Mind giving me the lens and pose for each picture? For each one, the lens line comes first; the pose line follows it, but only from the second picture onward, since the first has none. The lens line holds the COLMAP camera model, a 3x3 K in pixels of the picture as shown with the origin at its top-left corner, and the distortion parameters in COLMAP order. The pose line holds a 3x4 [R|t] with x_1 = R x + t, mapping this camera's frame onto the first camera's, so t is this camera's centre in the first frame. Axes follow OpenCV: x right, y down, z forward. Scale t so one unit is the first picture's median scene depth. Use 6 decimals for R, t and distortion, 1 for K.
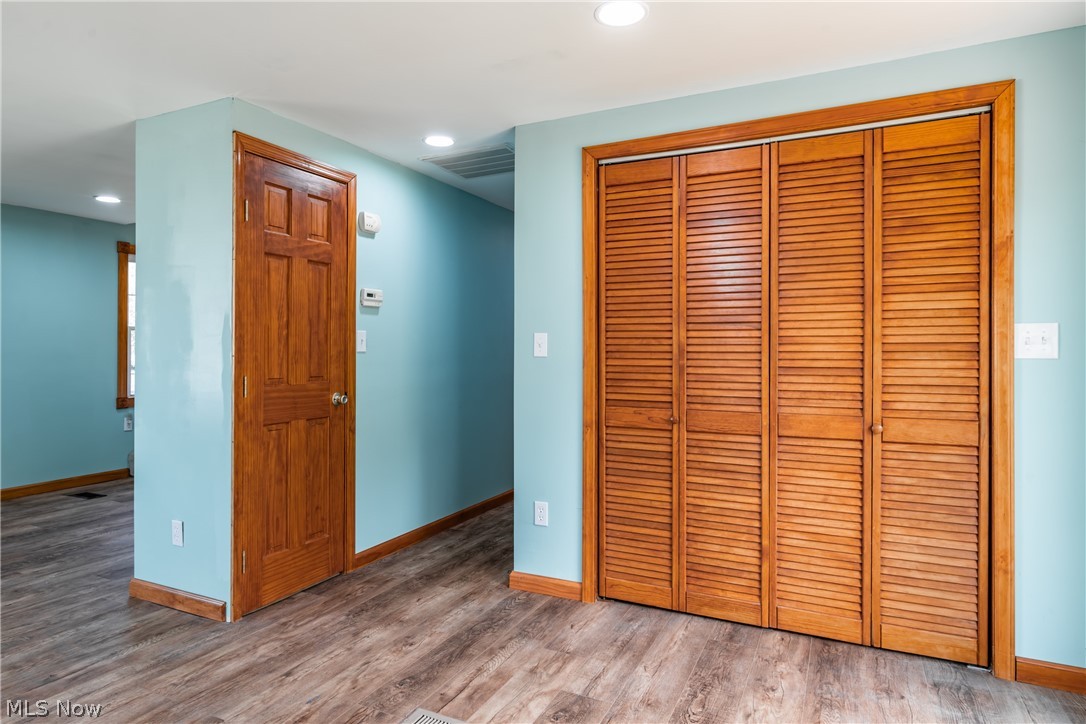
lens RADIAL K [[621.2, 0, 545.1], [0, 621.2, 351.8], [0, 0, 1]] dist [0.000486, 0.000427]
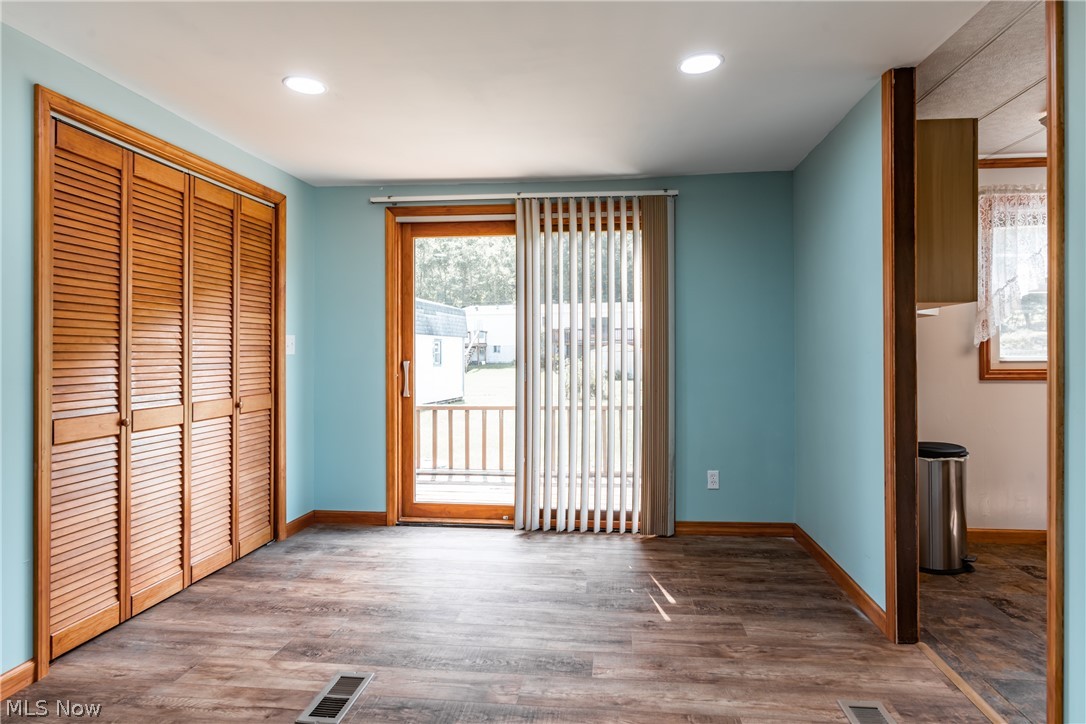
lens RADIAL K [[621.2, 0, 545.5], [0, 621.2, 356.3], [0, 0, 1]] dist [0.000486, 0.000427]
pose [[-0.322343, -0.008639, 0.946583, -1.086852], [0.004484, 0.999933, 0.010653, -0.000627], [-0.946612, 0.007679, -0.322283, 0.827352]]
